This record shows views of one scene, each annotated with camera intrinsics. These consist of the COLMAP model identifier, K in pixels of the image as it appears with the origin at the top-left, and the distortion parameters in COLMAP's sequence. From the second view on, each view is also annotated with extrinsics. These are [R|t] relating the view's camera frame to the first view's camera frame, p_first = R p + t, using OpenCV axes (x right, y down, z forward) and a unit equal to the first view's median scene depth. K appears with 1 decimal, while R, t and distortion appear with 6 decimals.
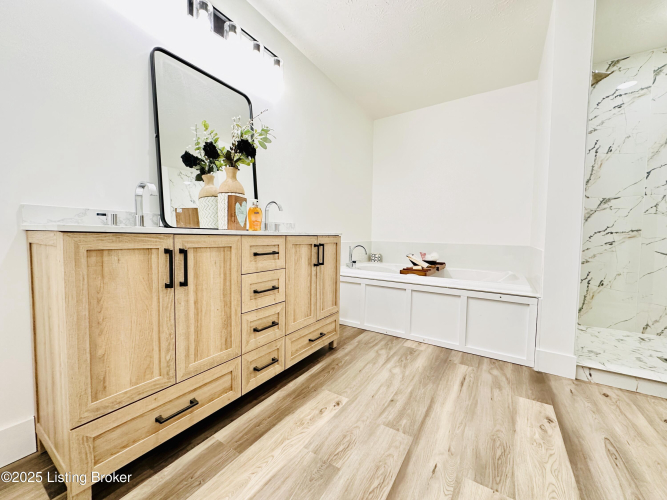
lens RADIAL K [[267.9, 0, 332.7], [0, 267.9, 249.9], [0, 0, 1]] dist [-0.001459, 0.000655]
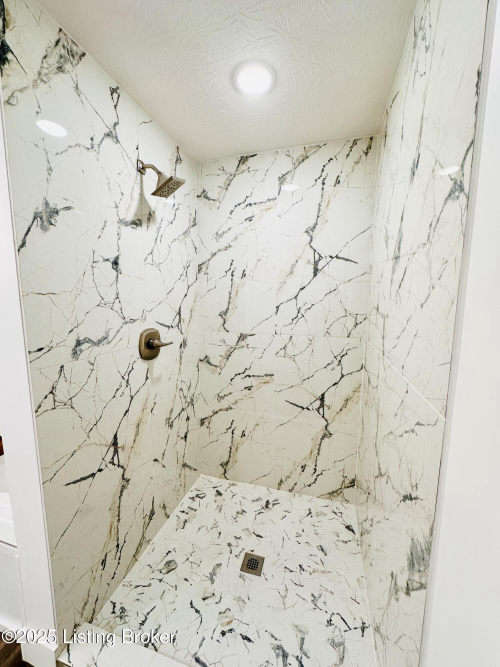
lens RADIAL K [[267.9, 0, 248.9], [0, 267.9, 333.5], [0, 0, 1]] dist [-0.001459, 0.000655]
pose [[0.960535, -0.046006, 0.274327, 0.863583], [0.021661, 0.995604, 0.091123, -0.283818], [-0.277313, -0.081584, 0.957309, 0.232910]]
